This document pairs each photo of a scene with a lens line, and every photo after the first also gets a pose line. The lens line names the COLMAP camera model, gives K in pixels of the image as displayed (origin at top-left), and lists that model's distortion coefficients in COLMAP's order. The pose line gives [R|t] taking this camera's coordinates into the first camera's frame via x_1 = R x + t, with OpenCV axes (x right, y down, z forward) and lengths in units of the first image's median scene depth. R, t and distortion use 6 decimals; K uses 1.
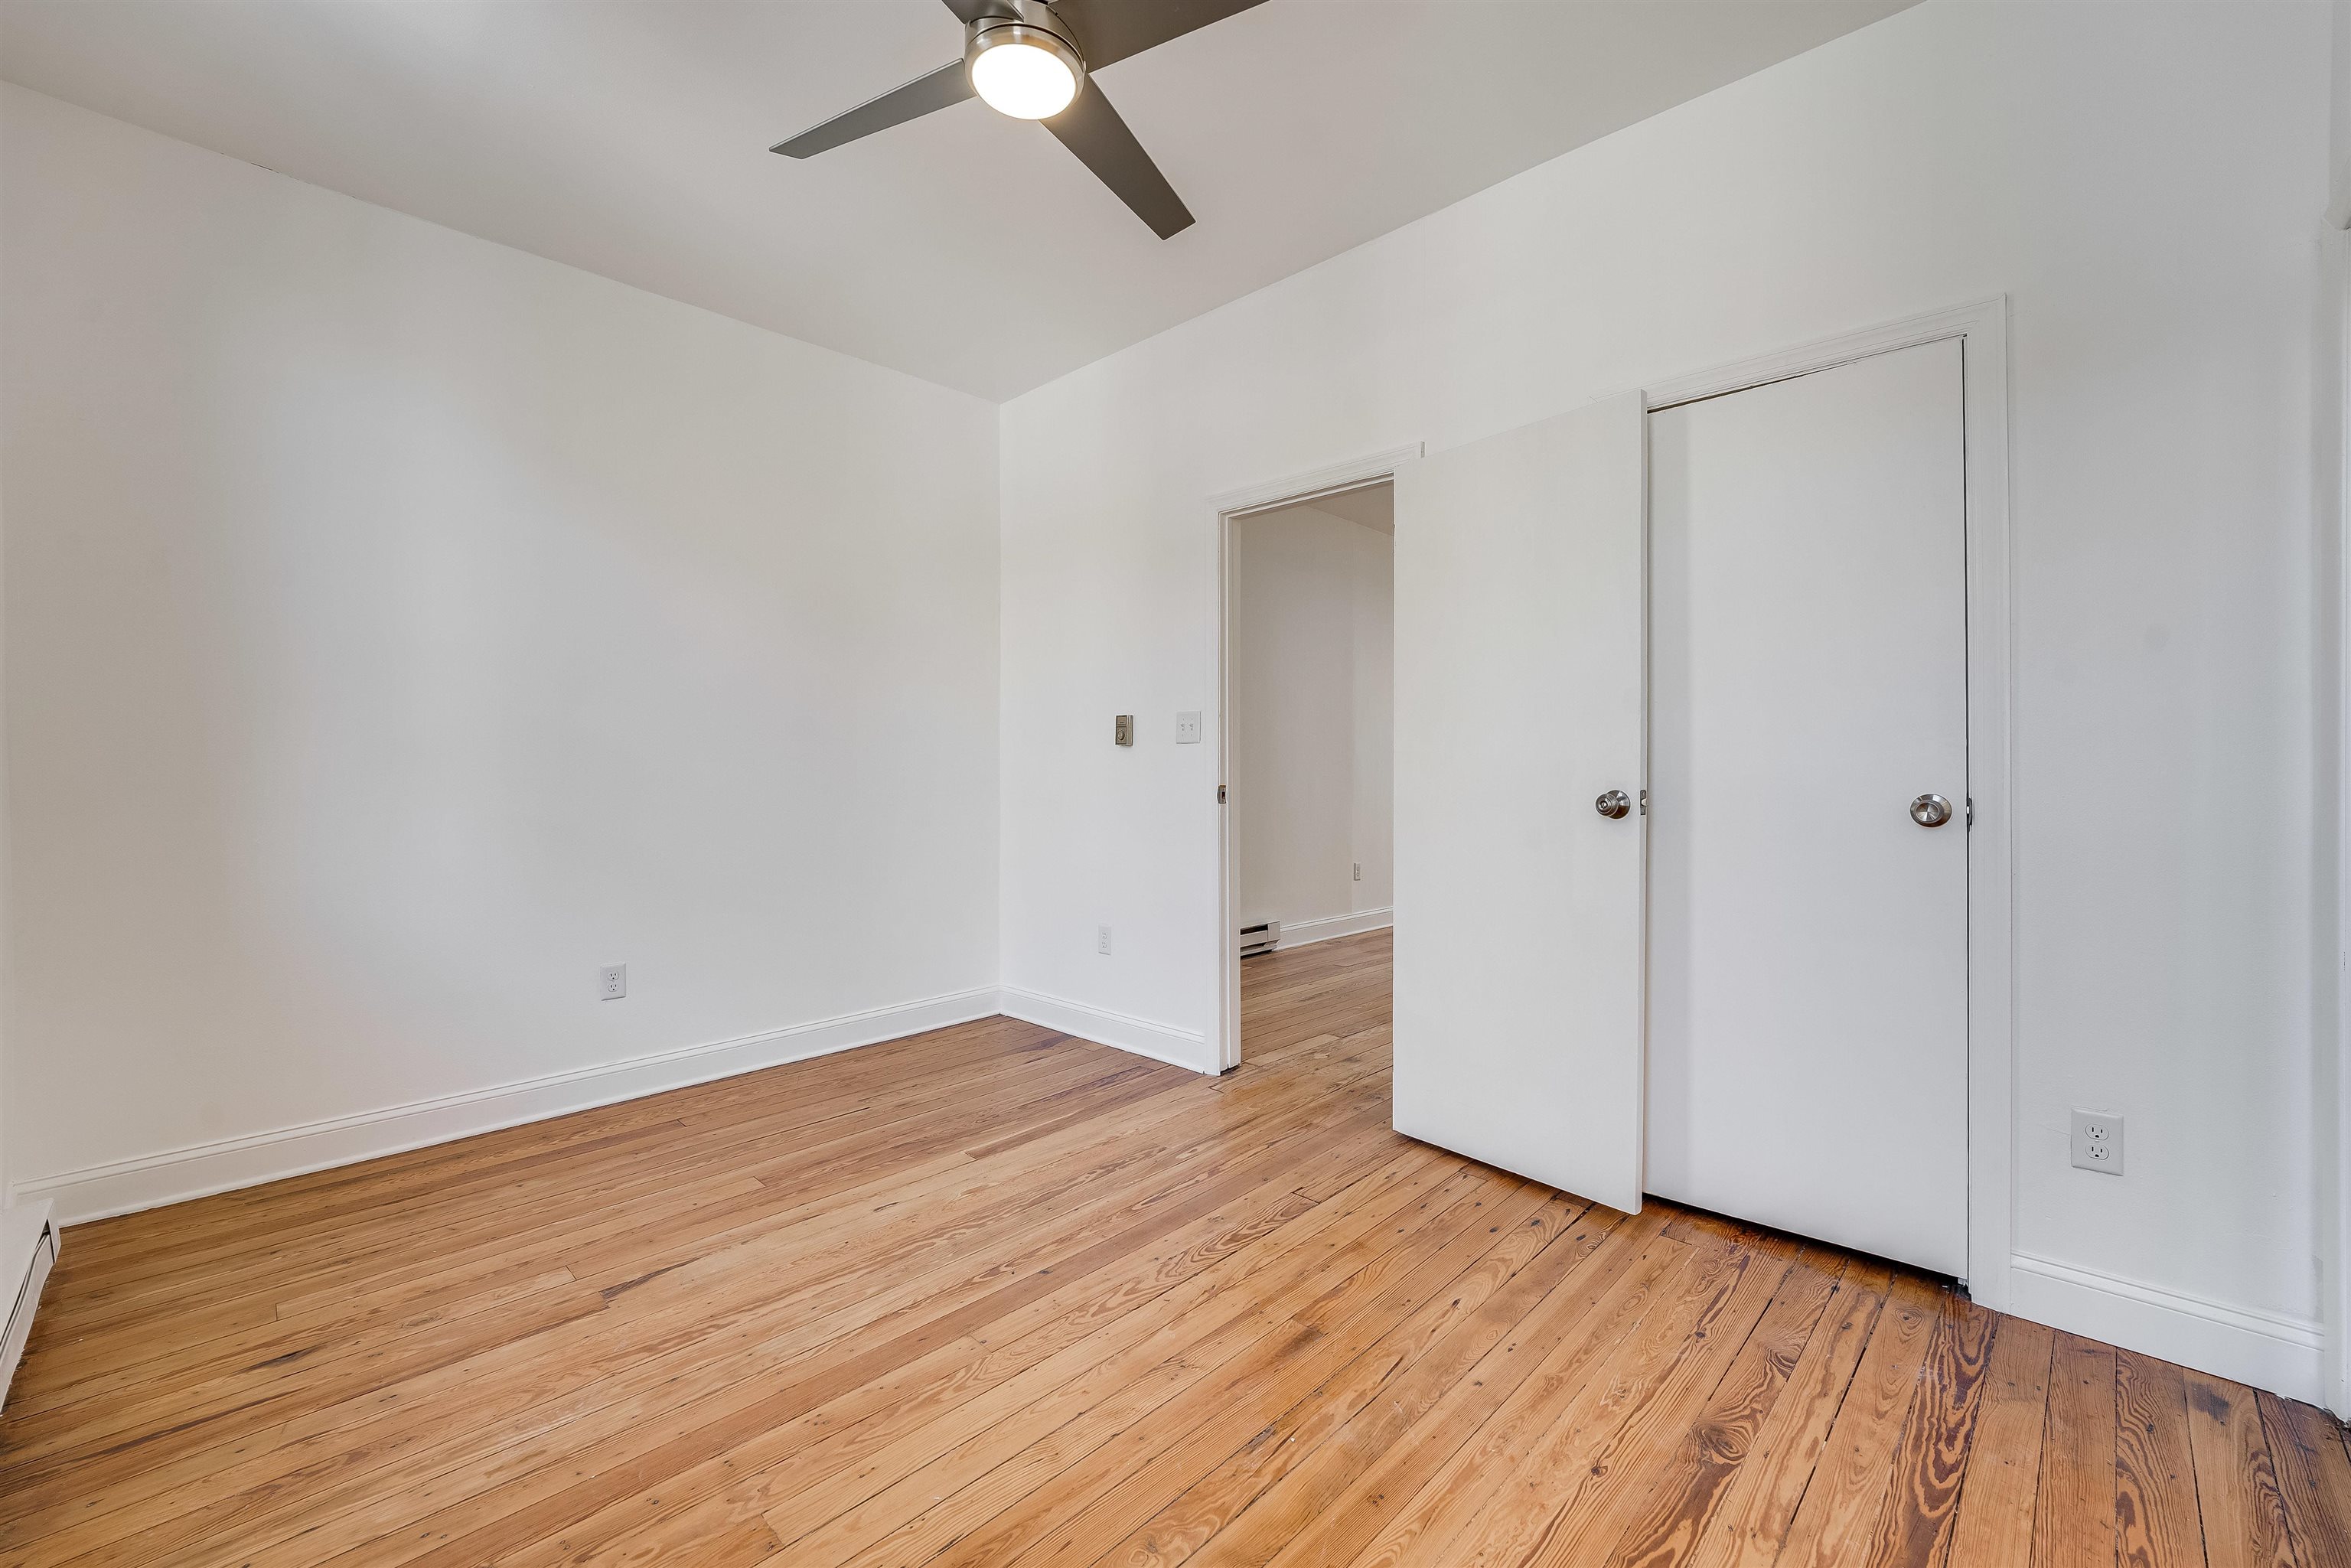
lens RADIAL K [[958.5, 0, 1183.5], [0, 958.5, 785.0], [0, 0, 1]] dist [-0.013867, 0.003007]
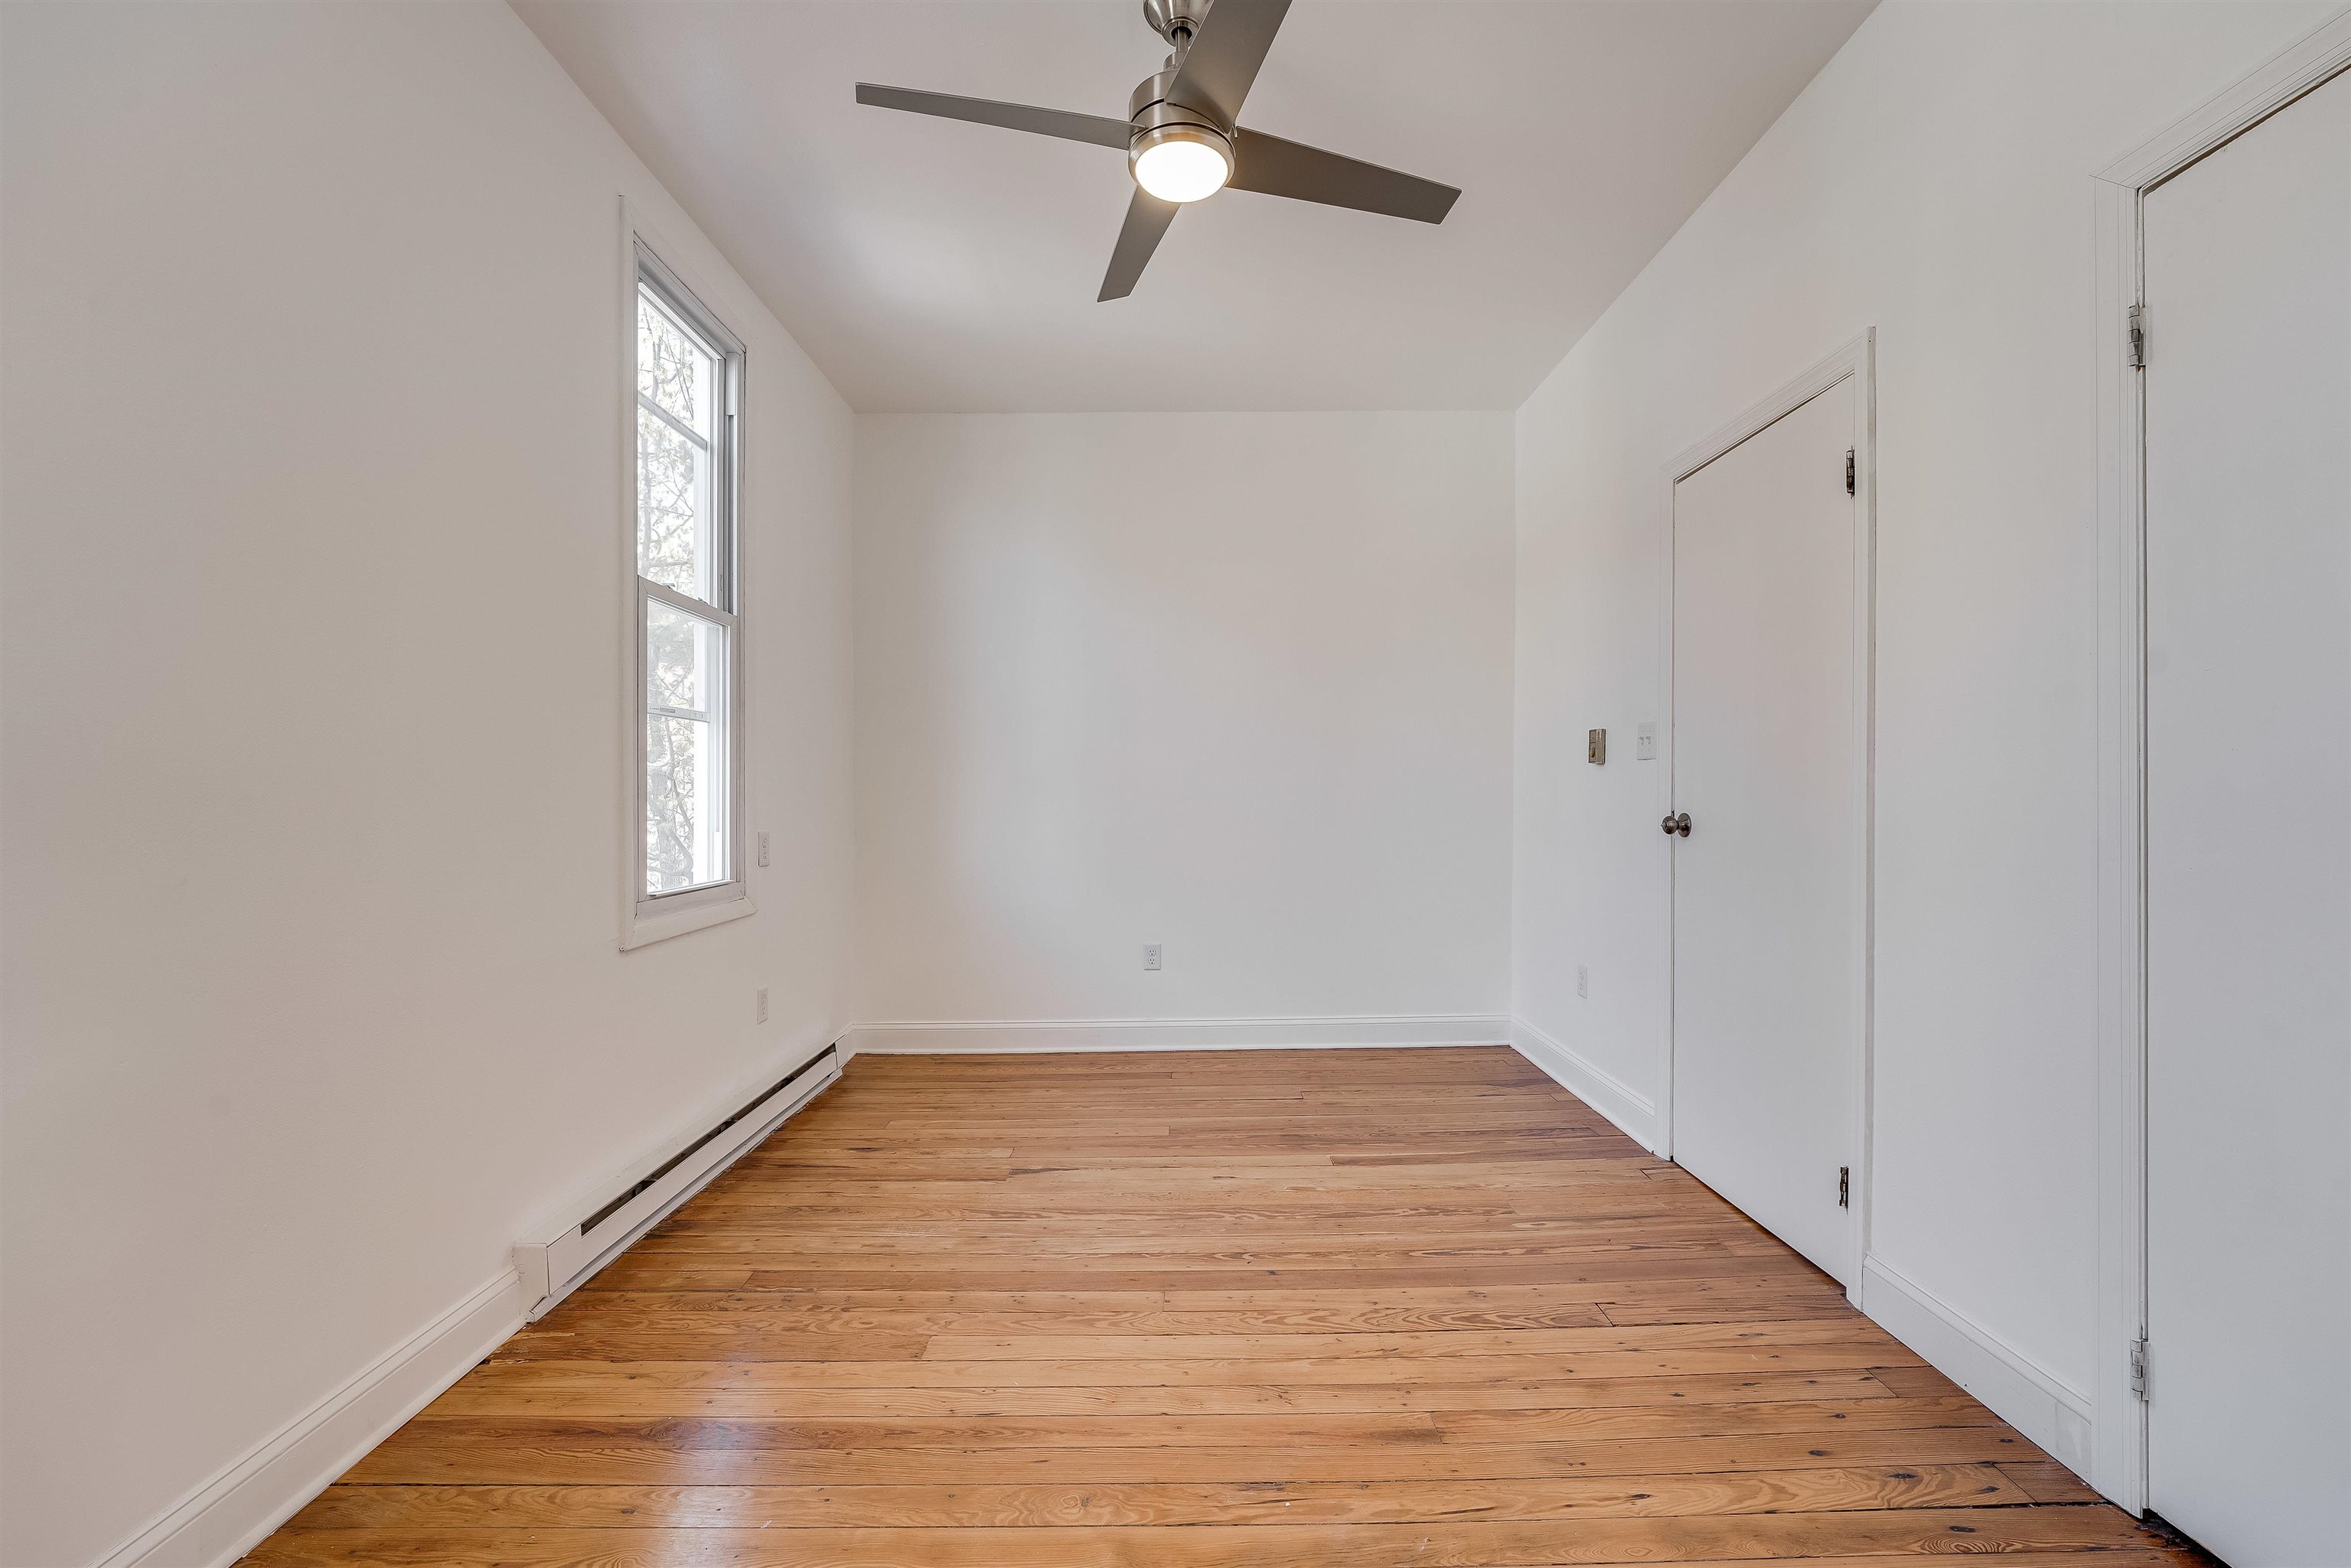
lens RADIAL K [[958.5, 0, 1183.4], [0, 958.5, 801.7], [0, 0, 1]] dist [-0.013867, 0.003007]
pose [[0.695364, 0.006194, -0.718631, 0.559807], [-0.006855, 0.999975, 0.001986, -0.007490], [0.718625, 0.003545, 0.695388, 0.209125]]
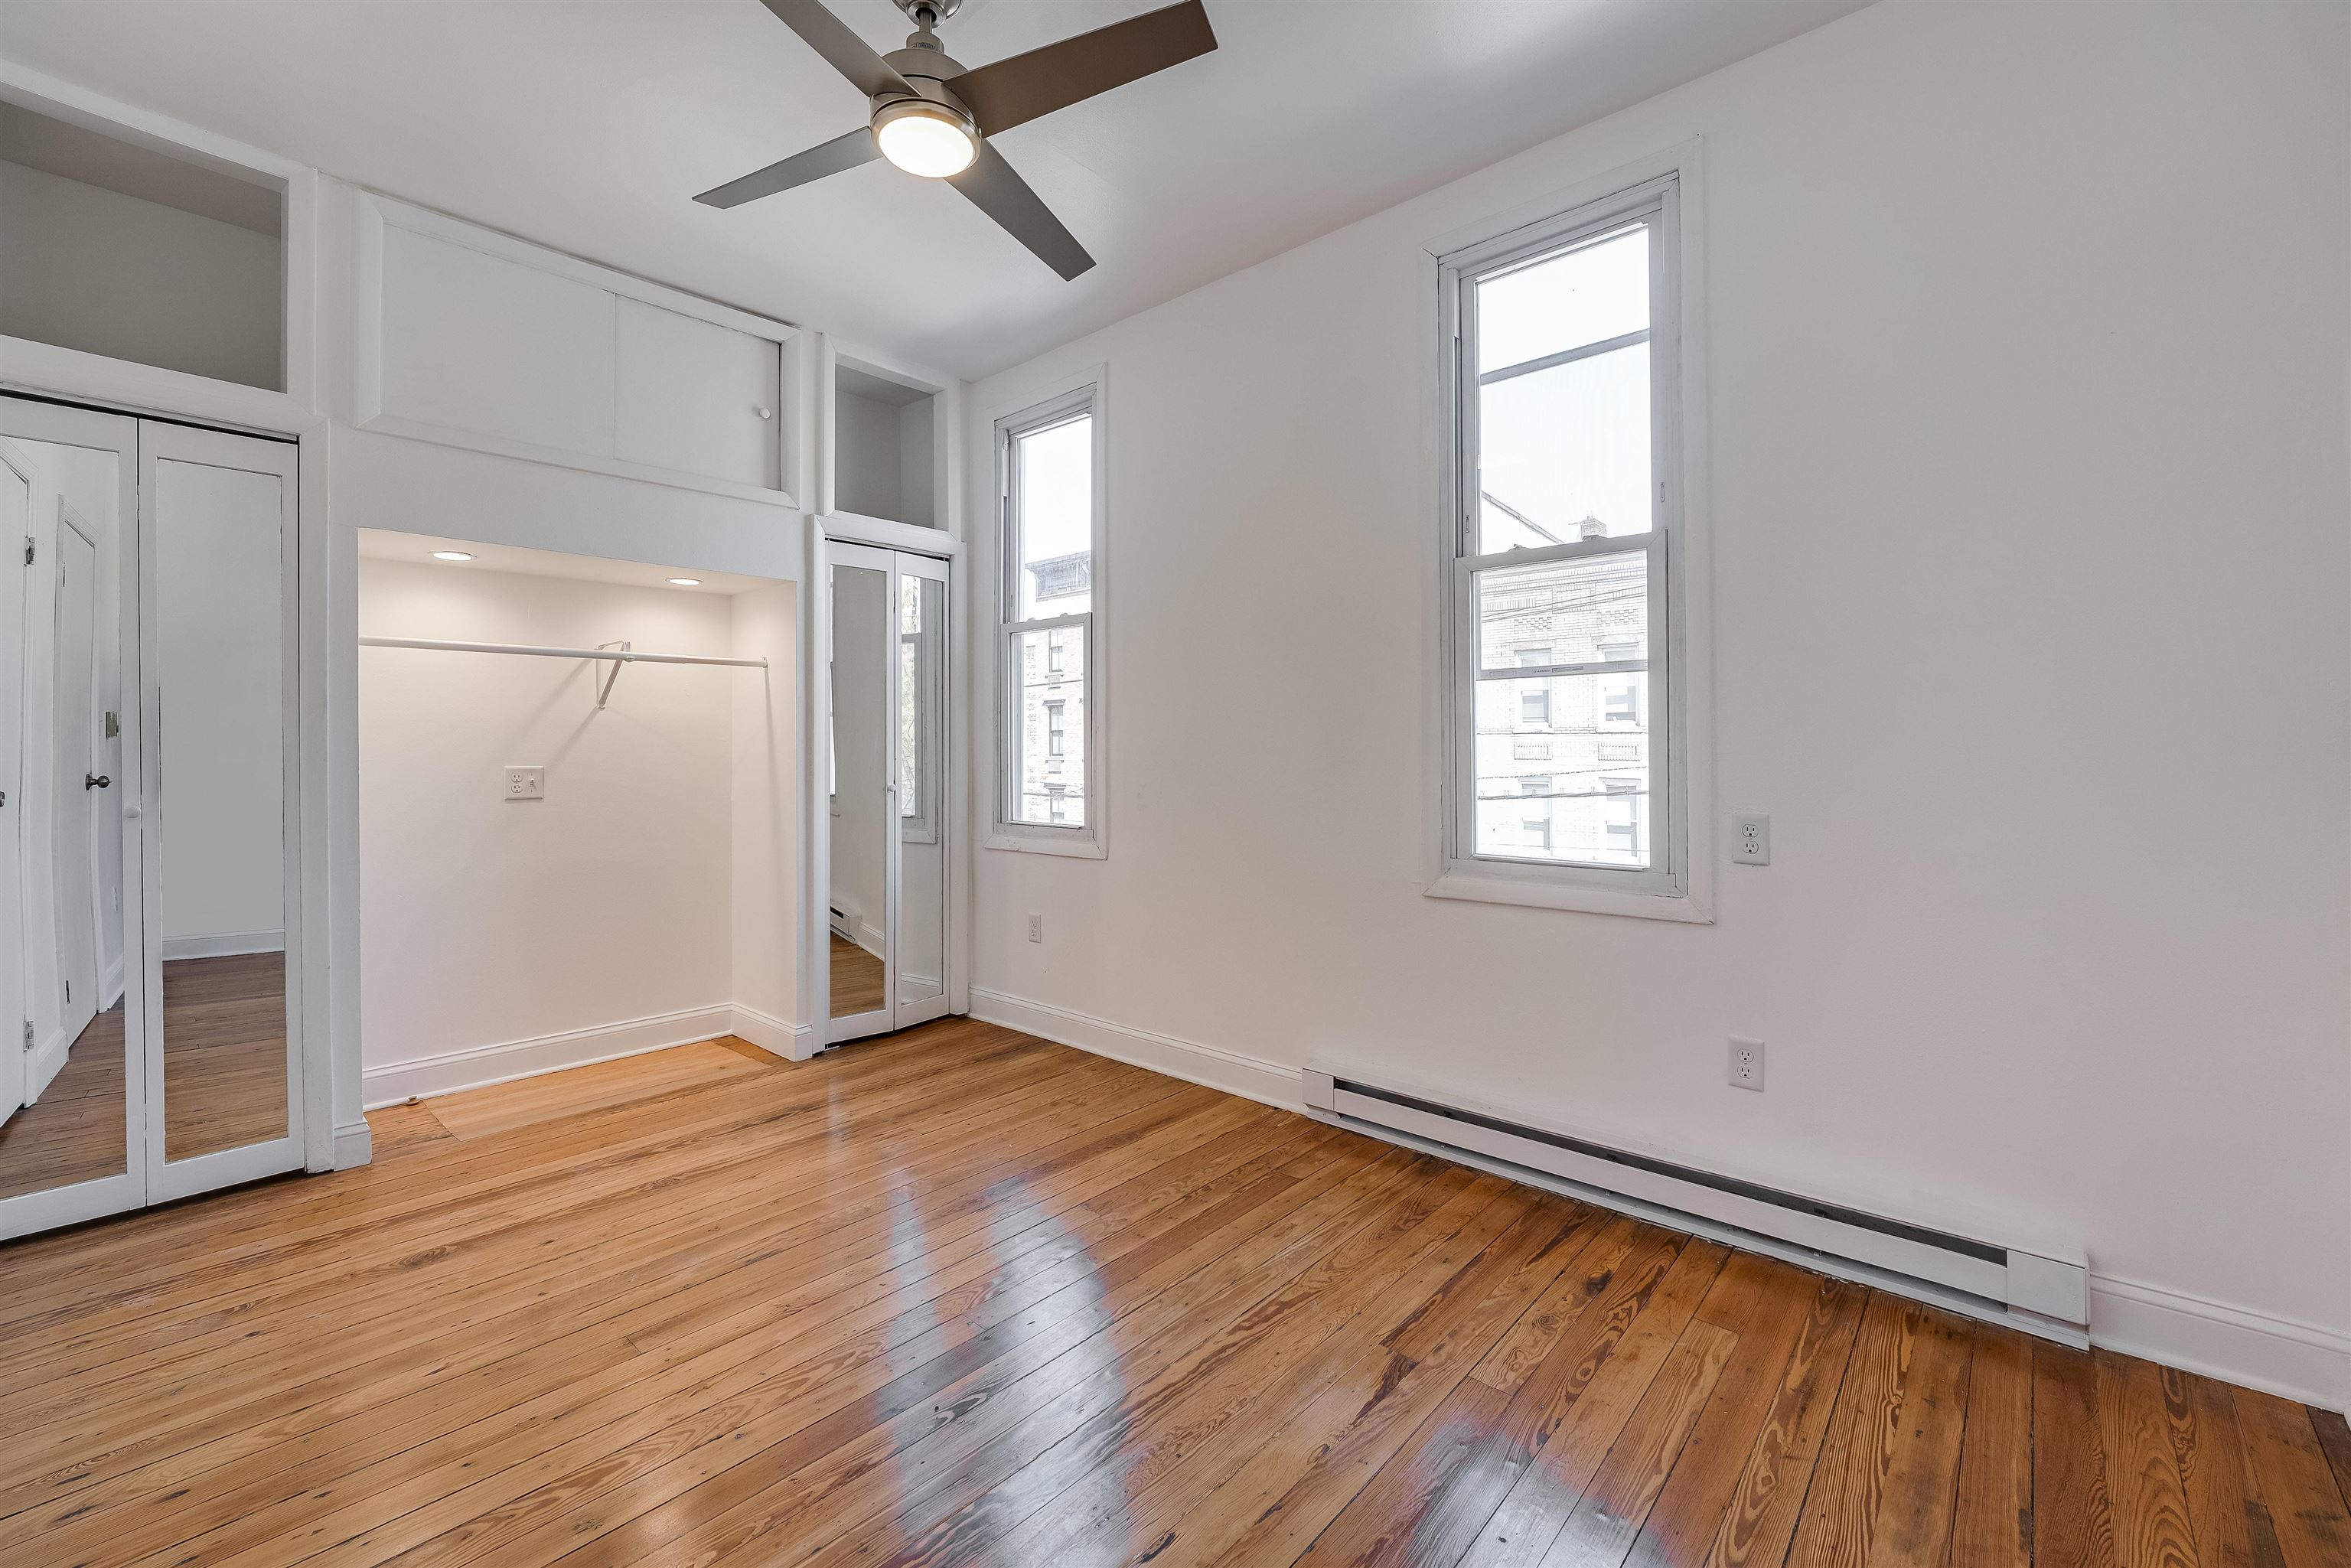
lens RADIAL K [[958.5, 0, 1178.6], [0, 958.5, 744.6], [0, 0, 1]] dist [-0.013867, 0.003007]
pose [[-0.999216, 0.006750, -0.039002, -0.365513], [0.006512, 0.999959, 0.006228, -0.040133], [0.039043, 0.005969, -0.999220, 1.863960]]
